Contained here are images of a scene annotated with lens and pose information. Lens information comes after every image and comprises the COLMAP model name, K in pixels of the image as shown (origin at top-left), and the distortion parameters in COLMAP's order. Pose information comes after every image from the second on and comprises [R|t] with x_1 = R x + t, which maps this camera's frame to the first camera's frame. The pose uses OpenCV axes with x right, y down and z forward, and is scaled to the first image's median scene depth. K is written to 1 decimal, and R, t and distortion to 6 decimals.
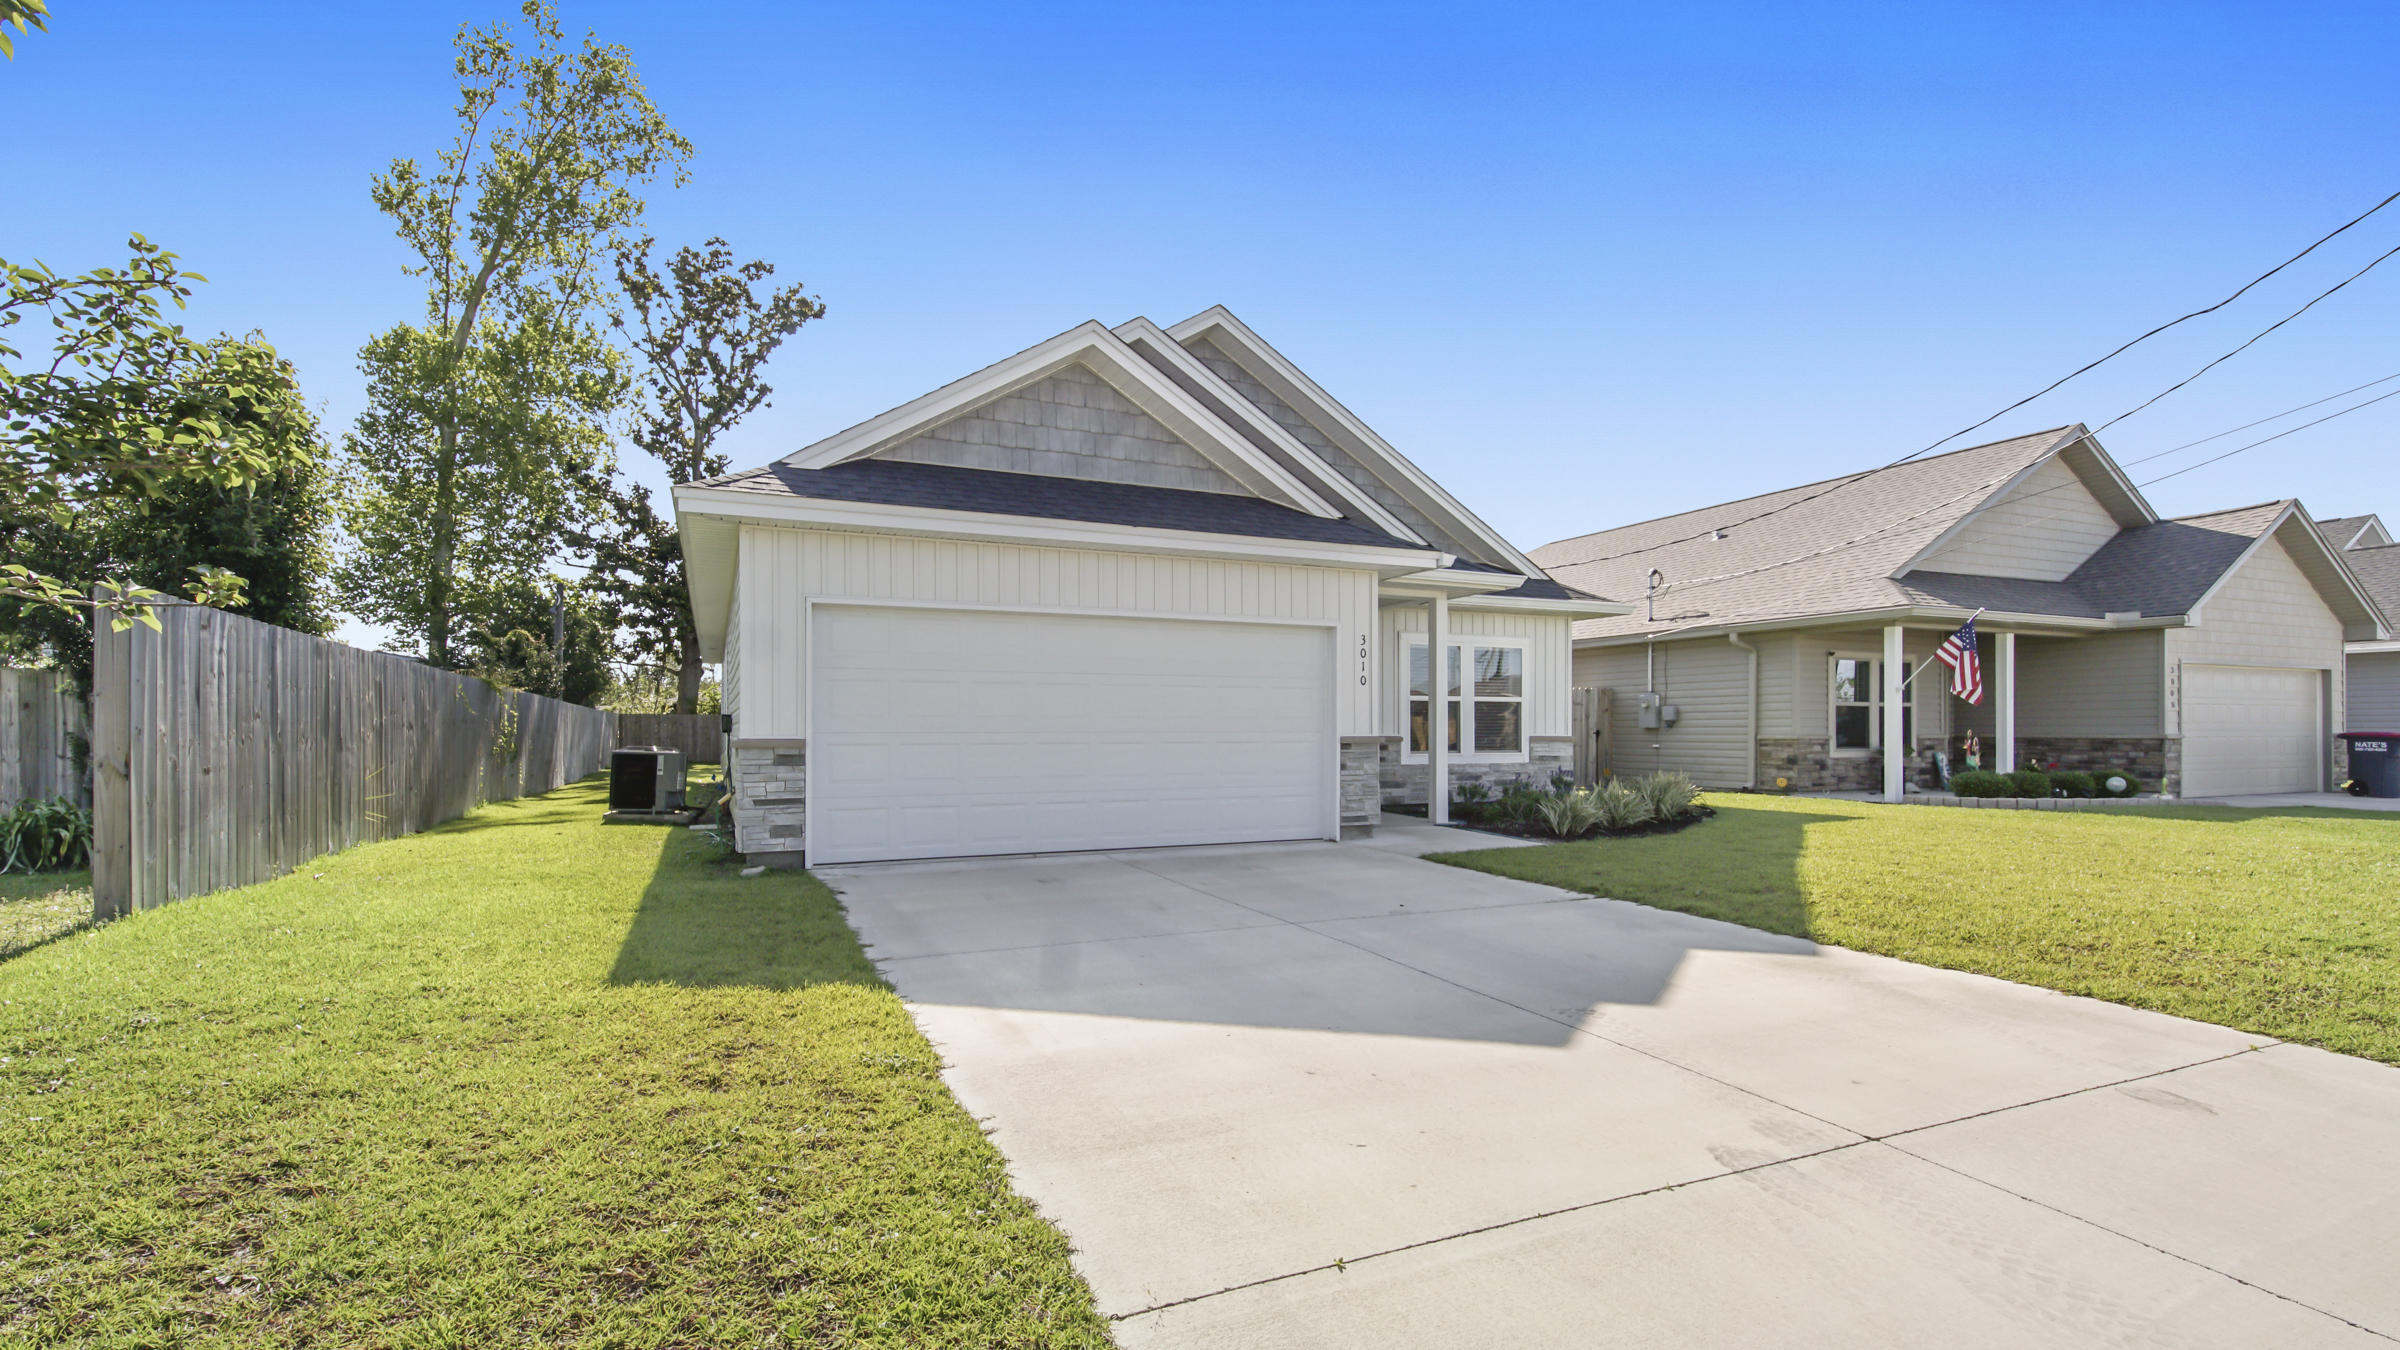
lens RADIAL K [[1082.9, 0, 1177.6], [0, 1082.9, 616.4], [0, 0, 1]] dist [0.003464, 0.000199]
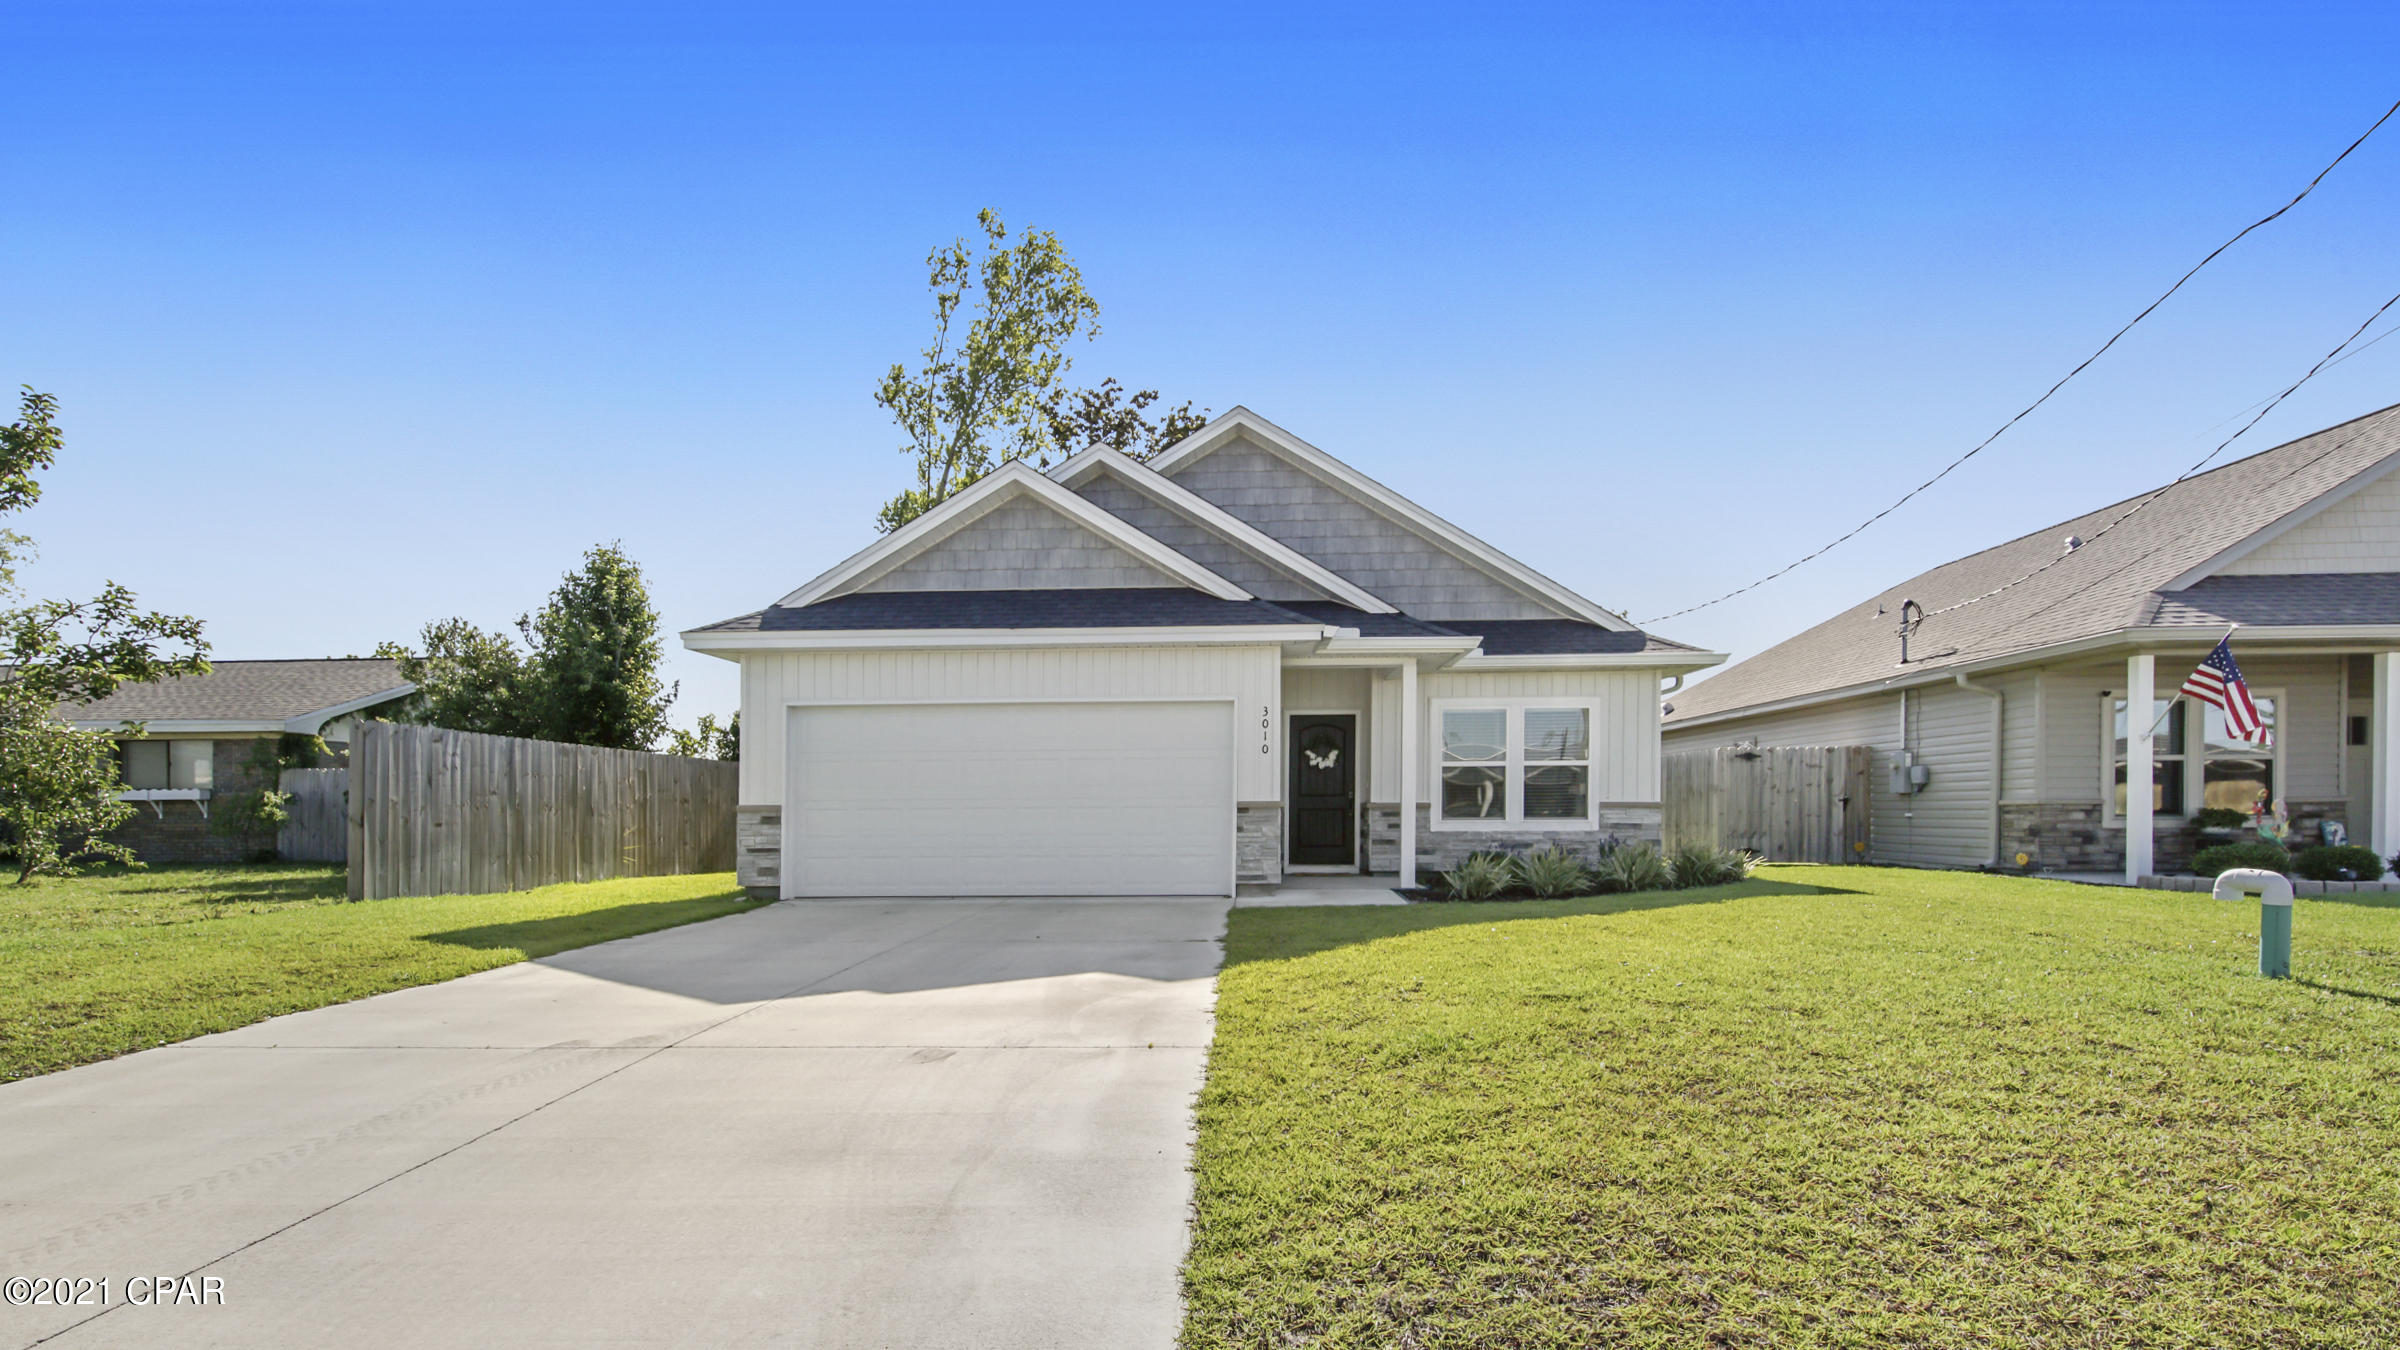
lens RADIAL K [[1113.0, 0, 1197.3], [0, 1113.0, 662.2], [0, 0, 1]] dist [0.009354, 0.000025]
pose [[0.886922, -0.066780, -0.457066, 0.459609], [0.054484, 0.997711, -0.040047, 0.010345], [0.458694, 0.010616, 0.888531, -0.009755]]
